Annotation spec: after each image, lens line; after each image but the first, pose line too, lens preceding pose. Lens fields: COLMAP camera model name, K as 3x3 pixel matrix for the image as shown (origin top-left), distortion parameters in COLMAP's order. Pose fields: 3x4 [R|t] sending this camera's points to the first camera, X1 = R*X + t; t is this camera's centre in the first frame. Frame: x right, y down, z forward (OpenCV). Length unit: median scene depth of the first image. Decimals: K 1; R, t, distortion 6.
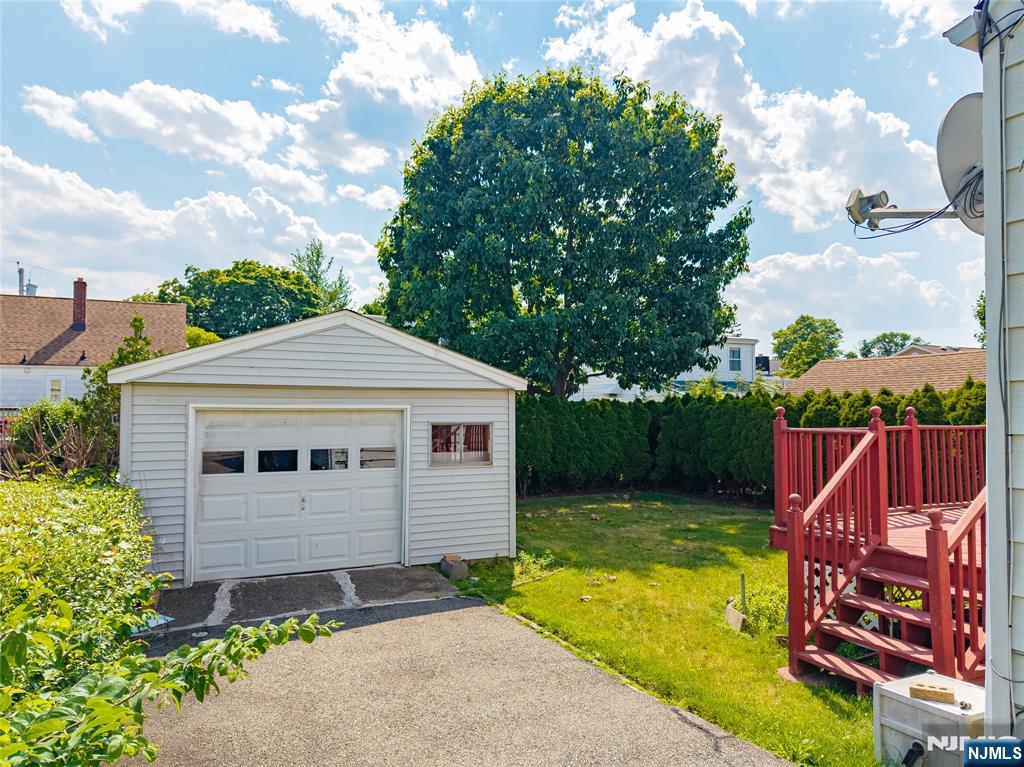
lens RADIAL K [[695.4, 0, 512.0], [0, 695.4, 383.5], [0, 0, 1]] dist [0.010274, 0.001123]
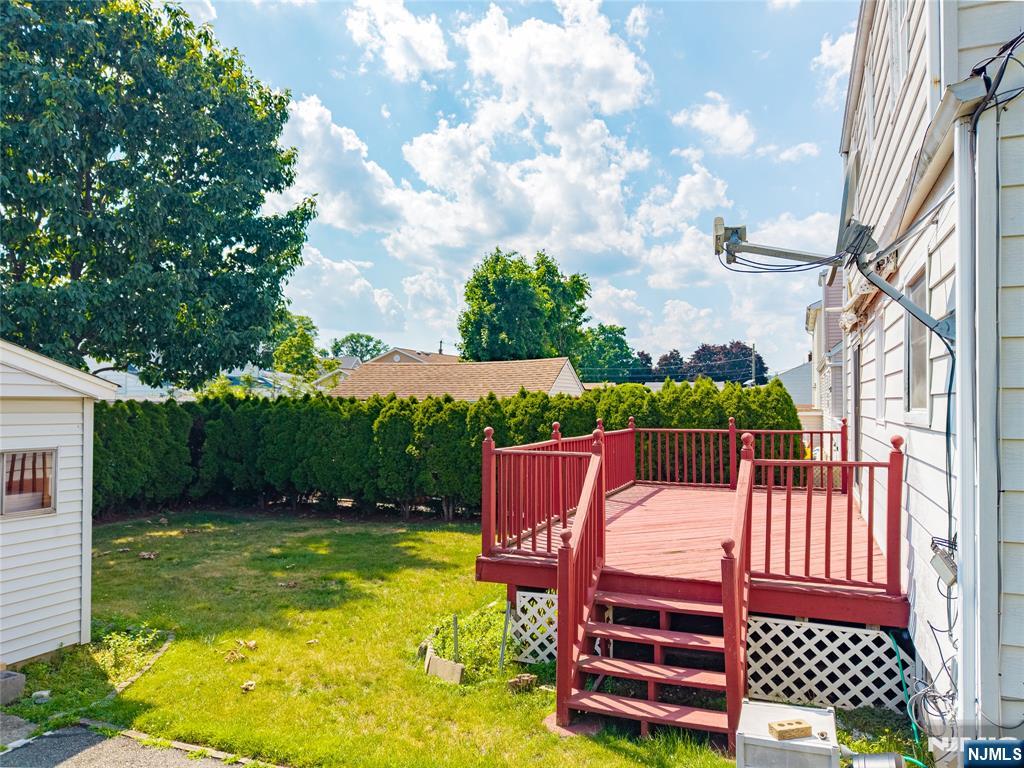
lens RADIAL K [[702.1, 0, 512.6], [0, 702.1, 380.4], [0, 0, 1]] dist [0.029131, -0.021890]
pose [[0.747463, 0.025665, 0.663807, -0.088679], [-0.029614, 0.999547, -0.005300, -0.010275], [-0.663643, -0.015697, 0.747885, 0.114973]]
